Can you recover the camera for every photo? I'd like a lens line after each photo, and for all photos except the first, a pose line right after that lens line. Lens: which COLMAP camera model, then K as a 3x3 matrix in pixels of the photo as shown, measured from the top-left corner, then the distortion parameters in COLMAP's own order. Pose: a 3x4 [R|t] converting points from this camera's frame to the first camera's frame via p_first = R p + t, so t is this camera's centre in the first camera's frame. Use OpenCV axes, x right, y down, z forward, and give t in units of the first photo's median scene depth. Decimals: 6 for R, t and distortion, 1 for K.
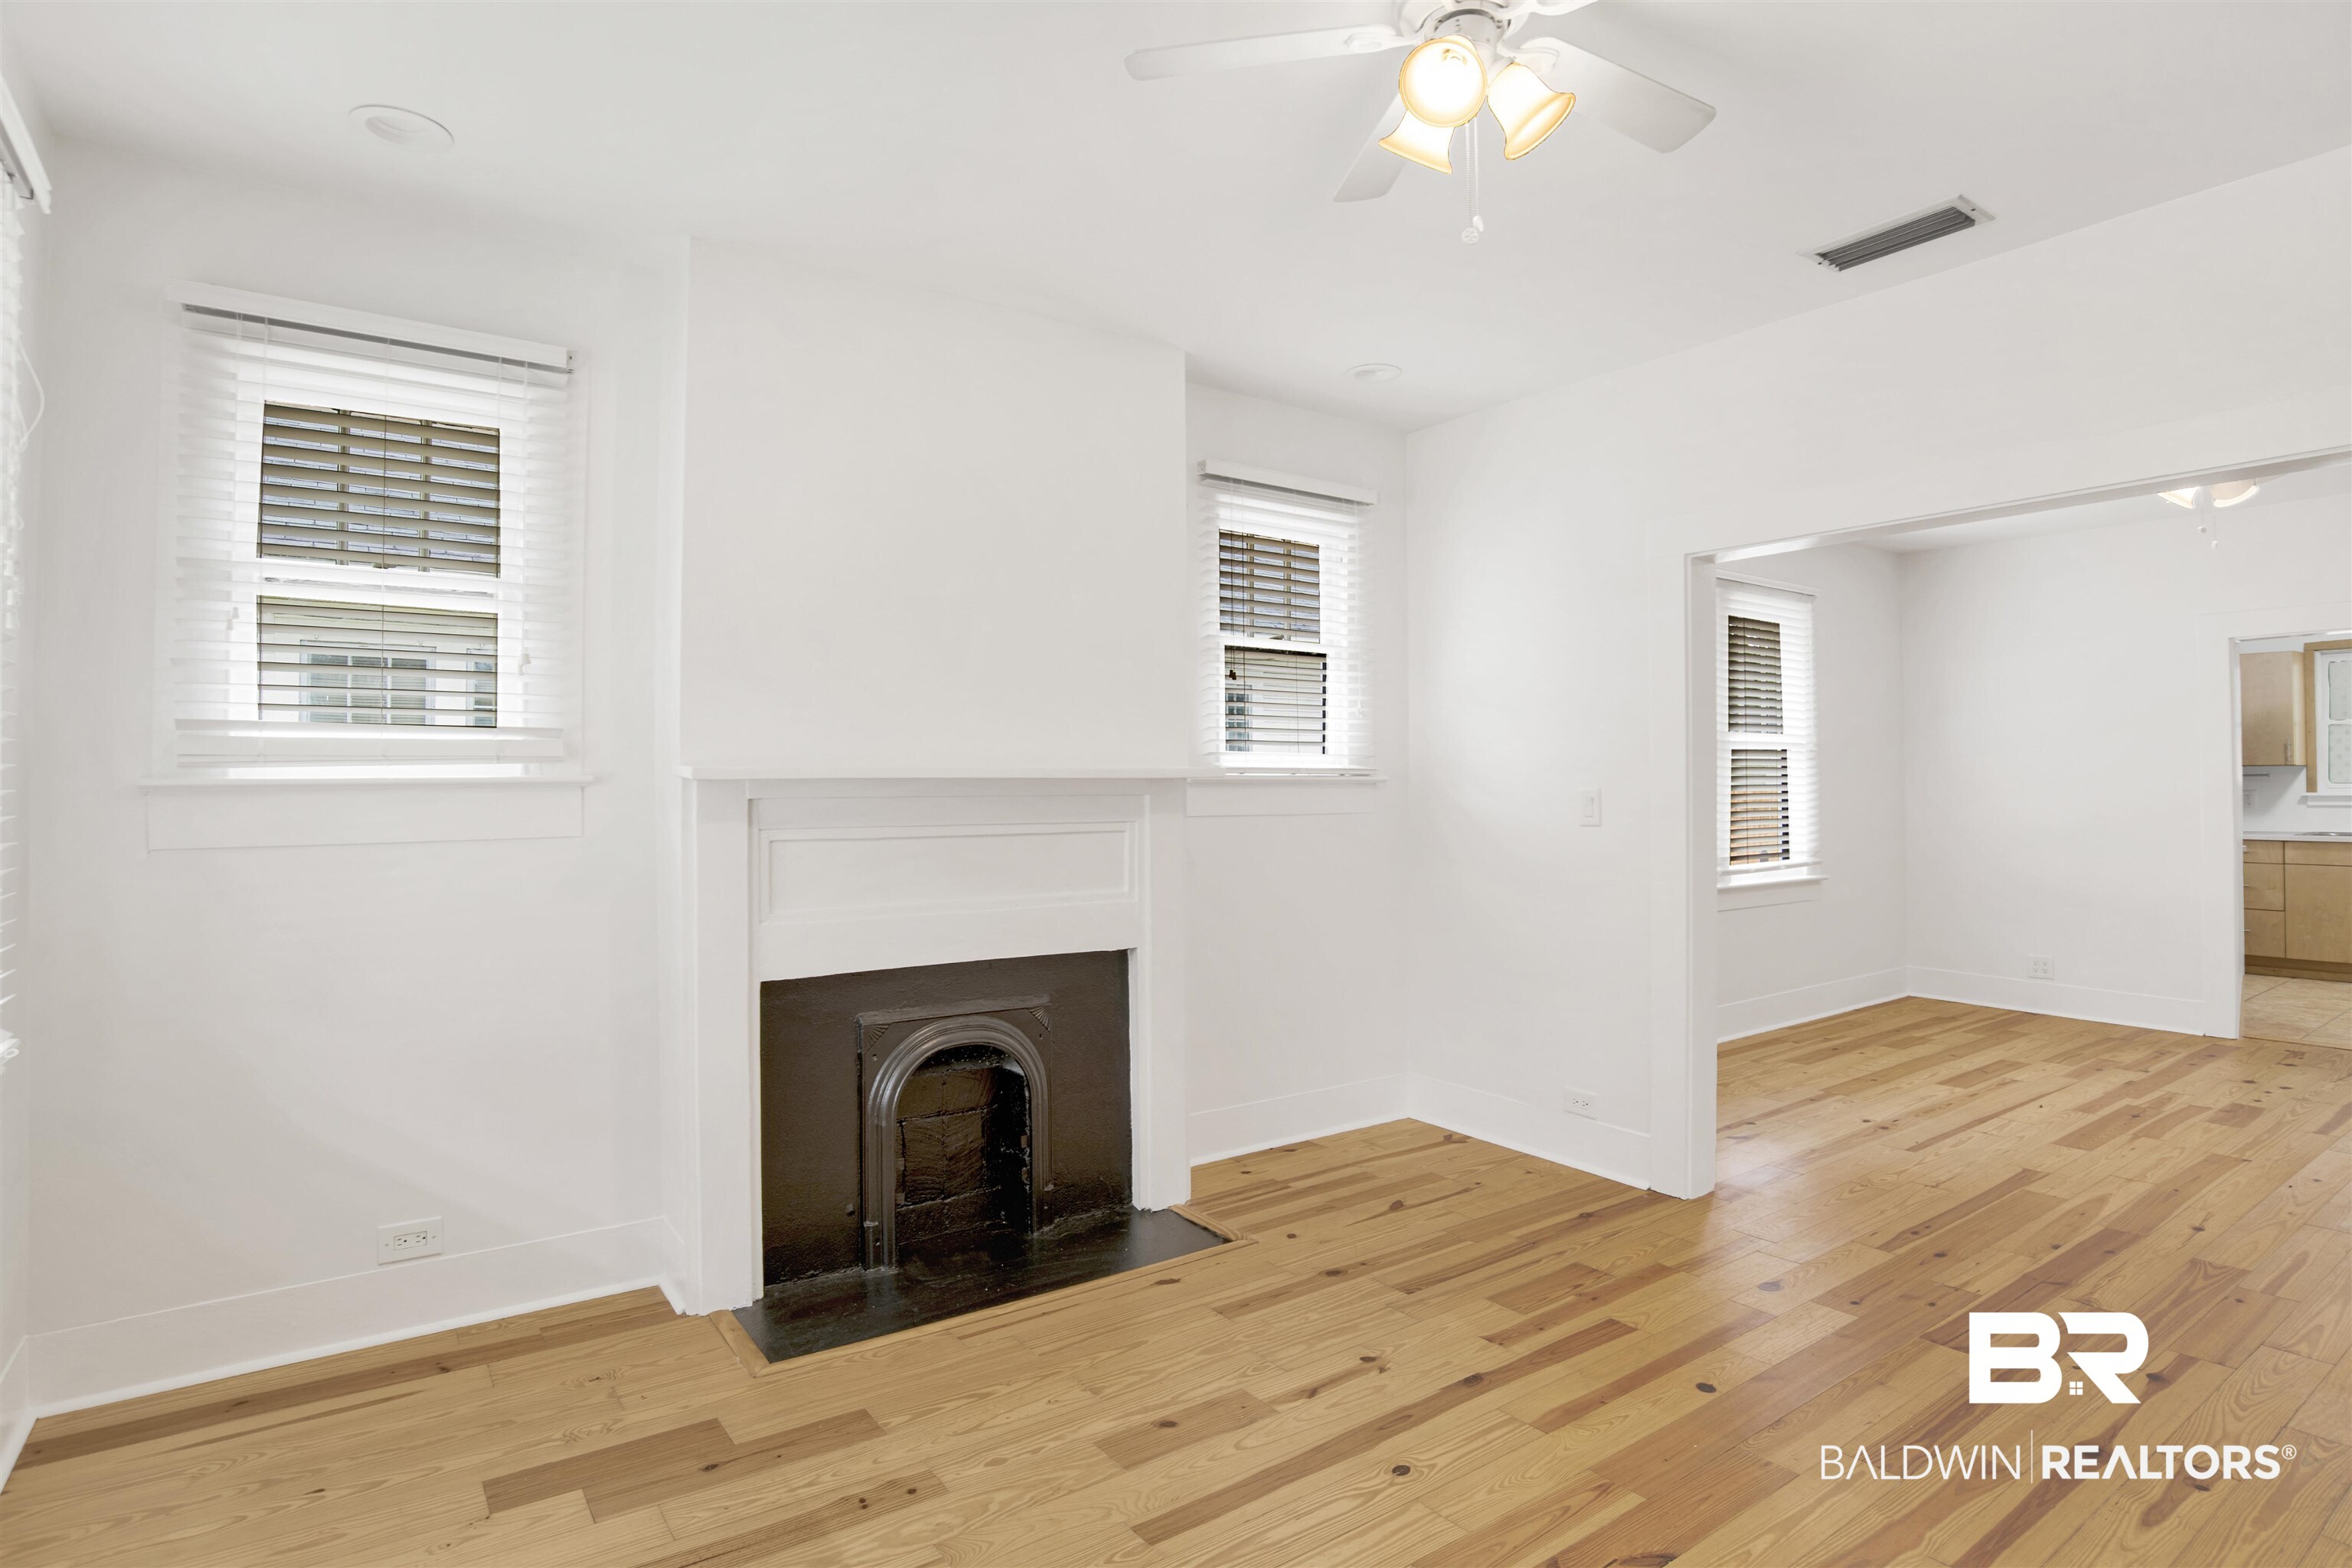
lens RADIAL K [[1233.7, 0, 1193.2], [0, 1233.7, 791.4], [0, 0, 1]] dist [-0.069986, 0.024123]
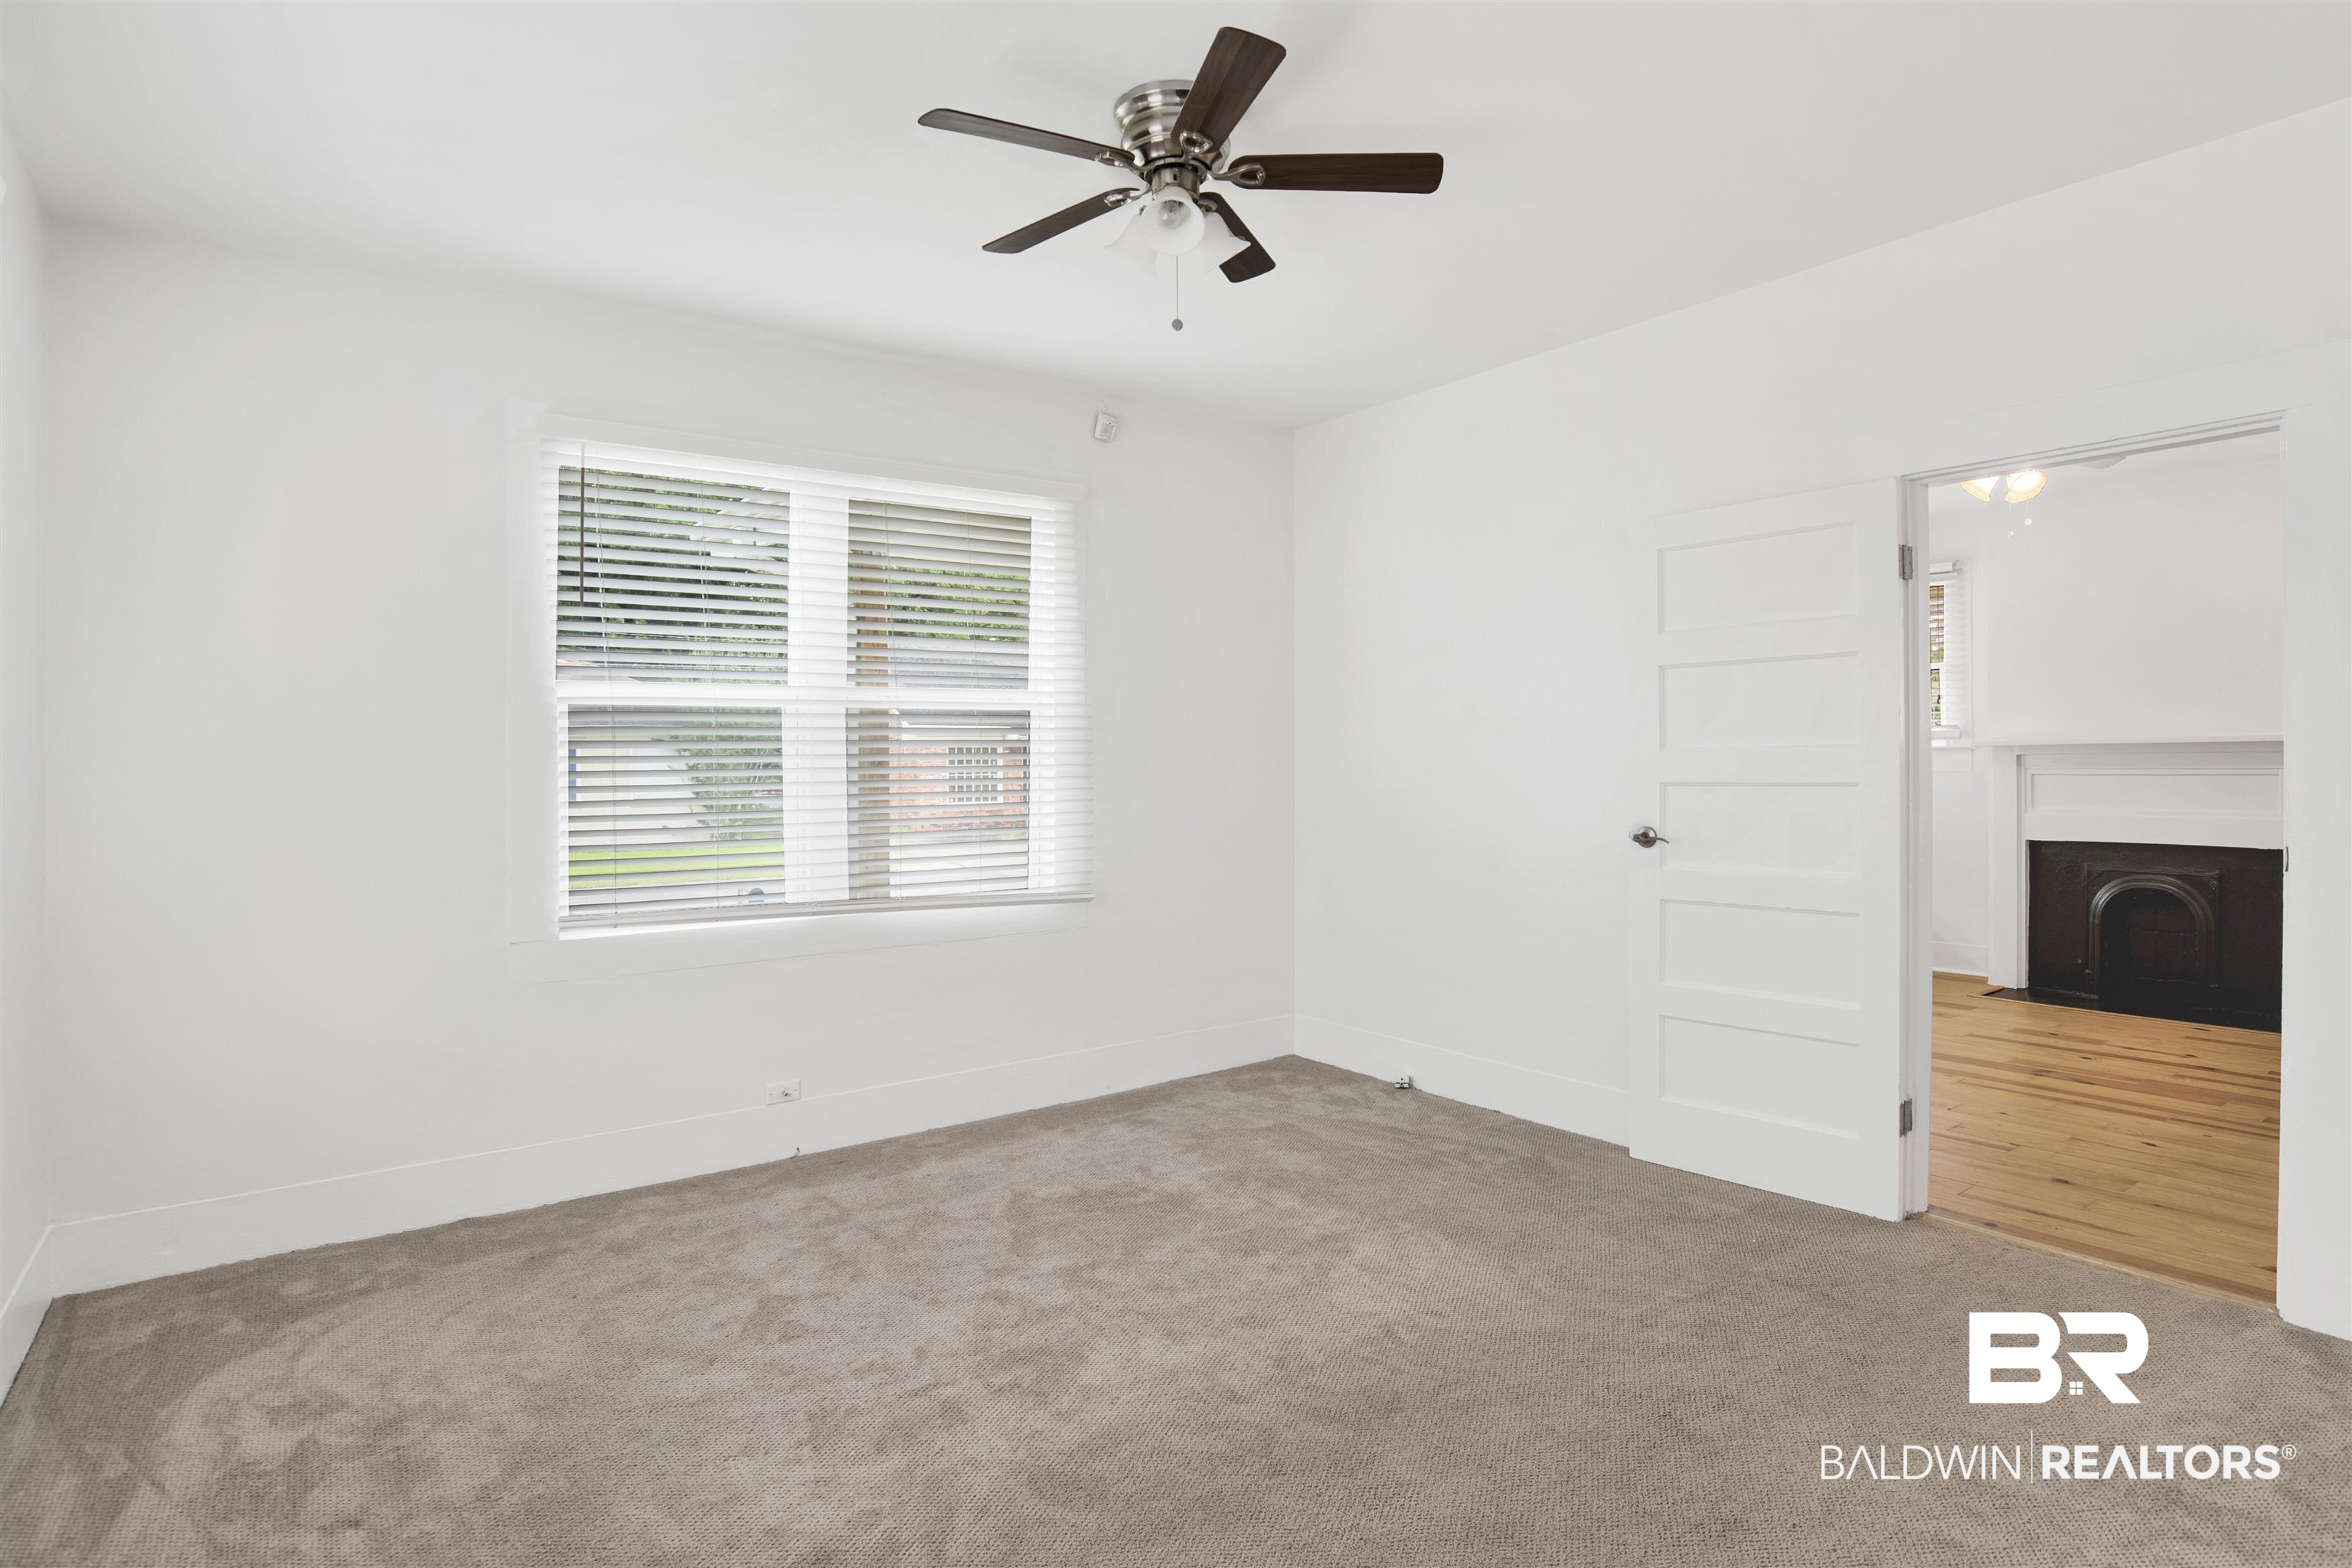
lens RADIAL K [[1233.7, 0, 1193.5], [0, 1233.7, 782.7], [0, 0, 1]] dist [-0.069986, 0.024123]
pose [[0.007623, 0.020919, -0.999752, 1.686698], [0.009719, 0.999732, 0.020993, -0.003133], [0.999924, -0.009876, 0.007418, -0.465790]]
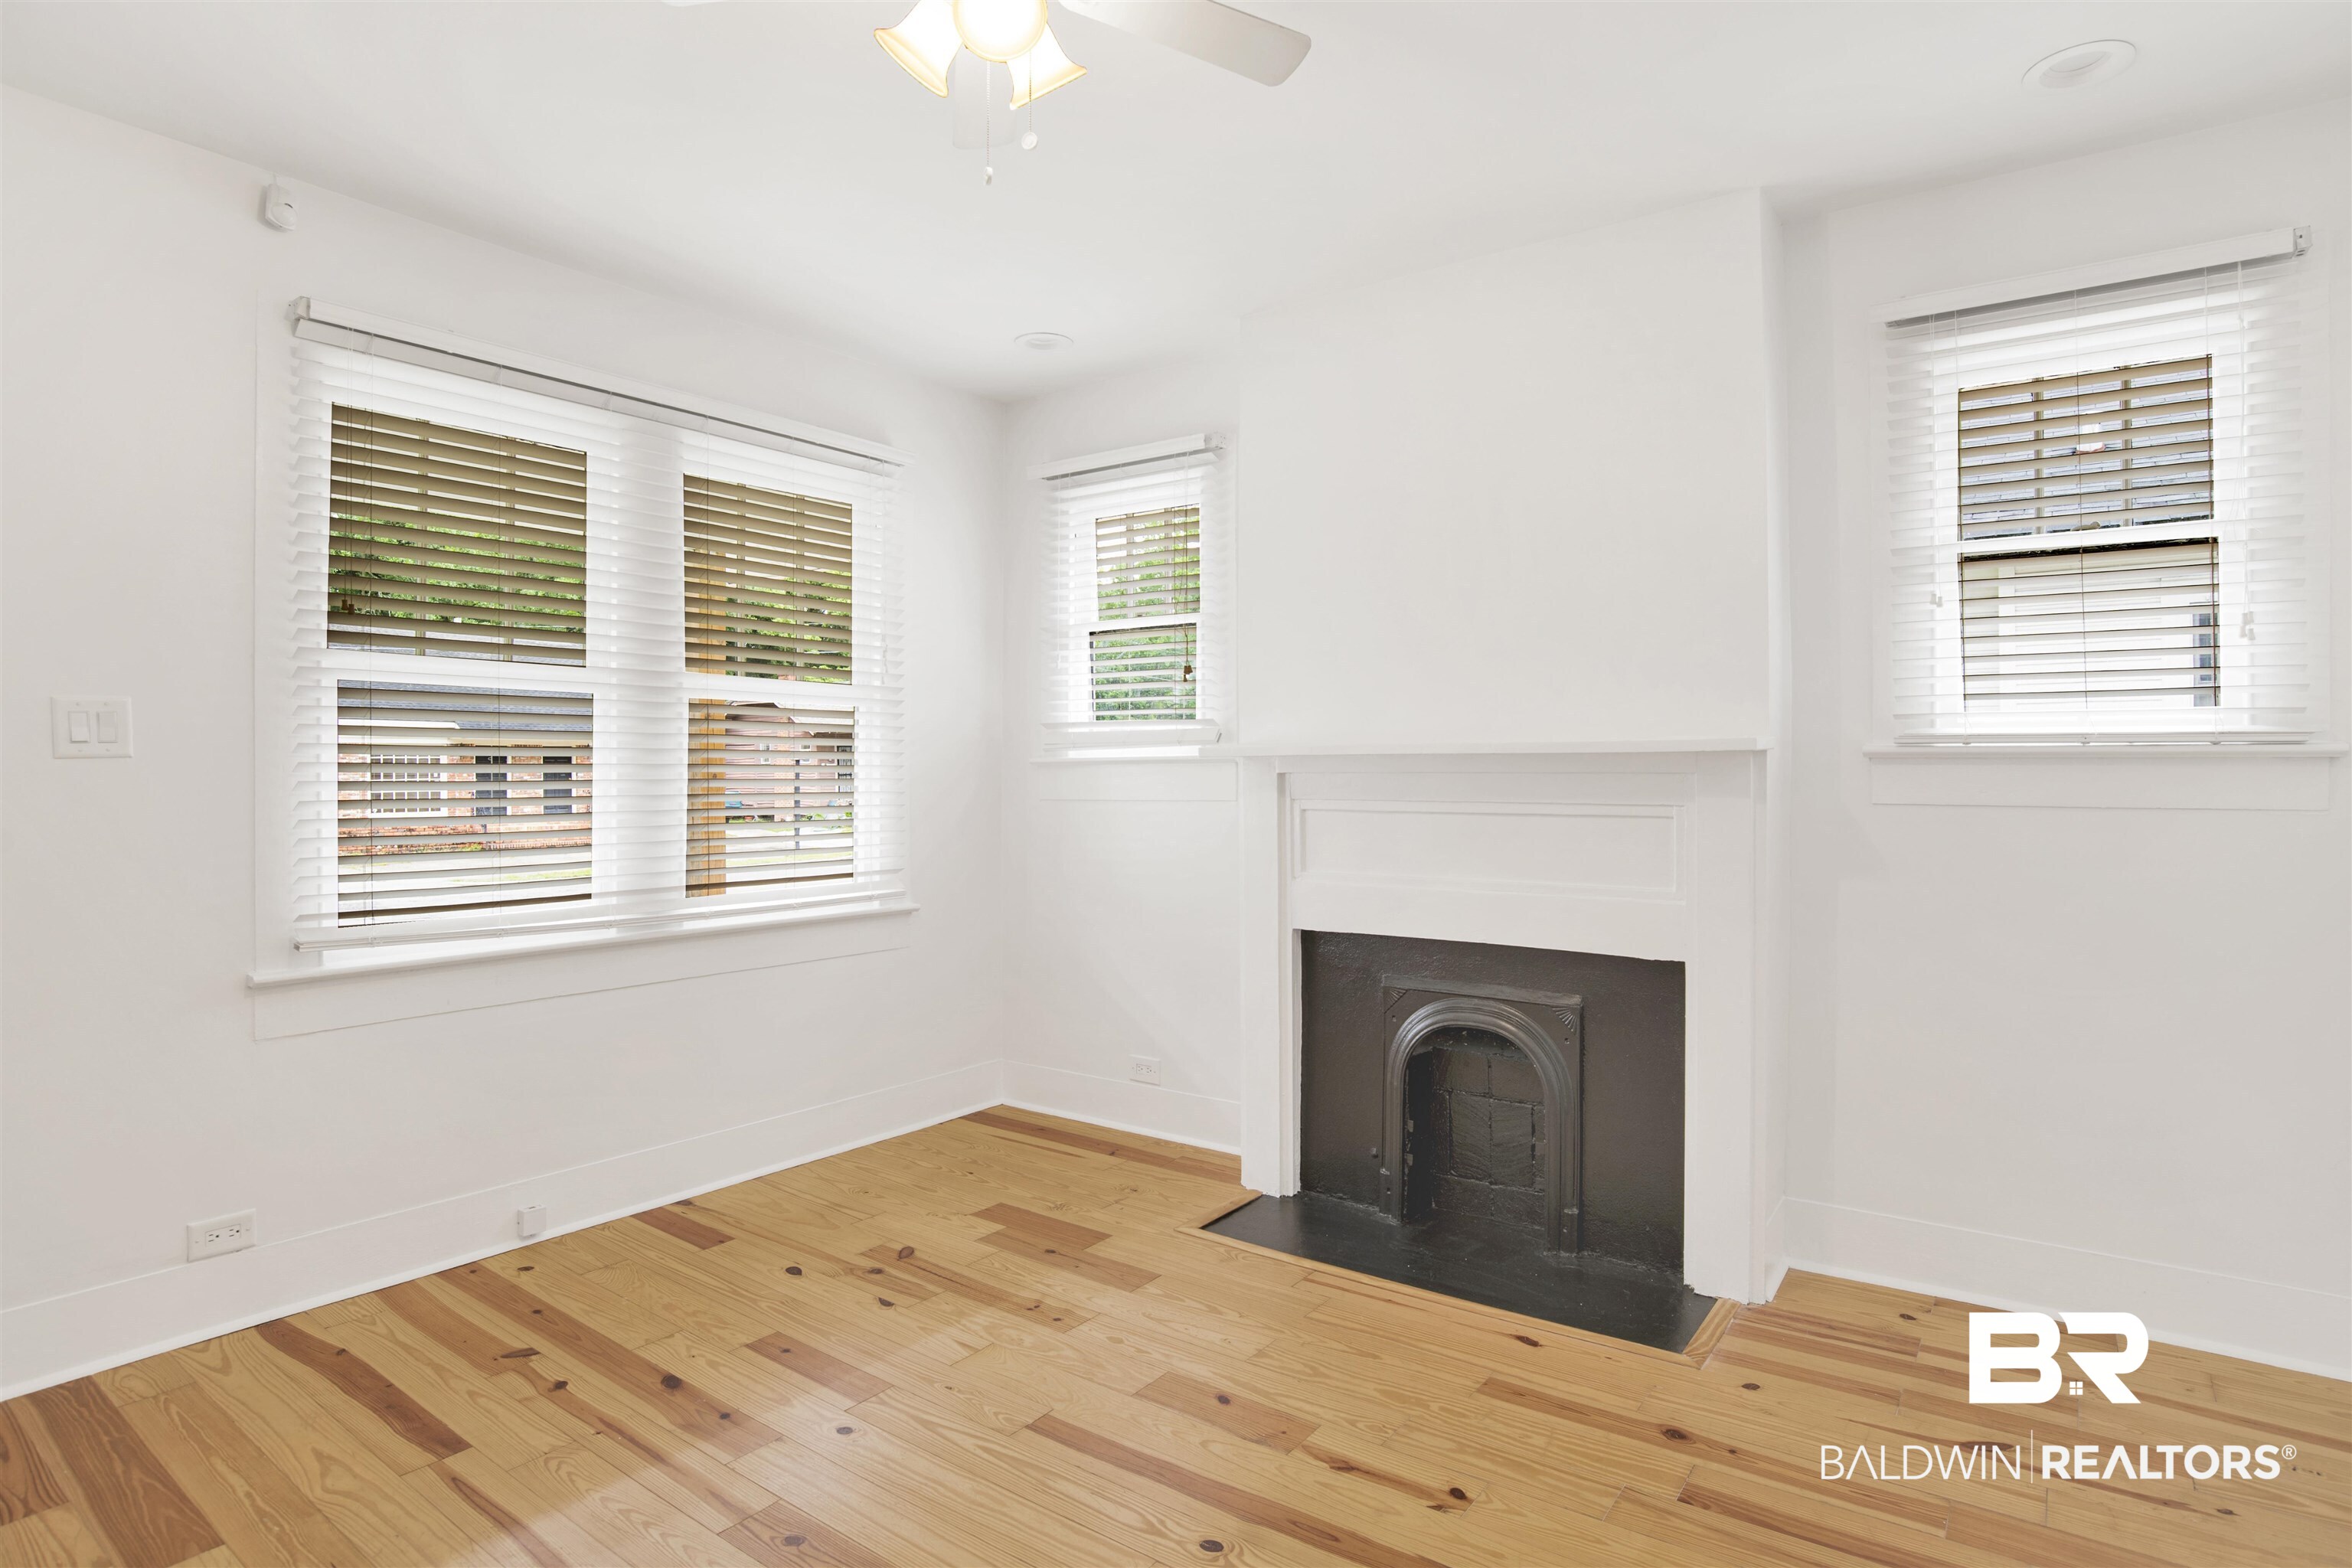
lens RADIAL K [[1233.7, 0, 1182.5], [0, 1233.7, 789.9], [0, 0, 1]] dist [-0.069986, 0.024123]
pose [[0.308270, 0.024212, -0.950991, 0.713567], [-0.000023, 0.999676, 0.025444, -0.007820], [0.951299, -0.007822, 0.308170, 0.515268]]
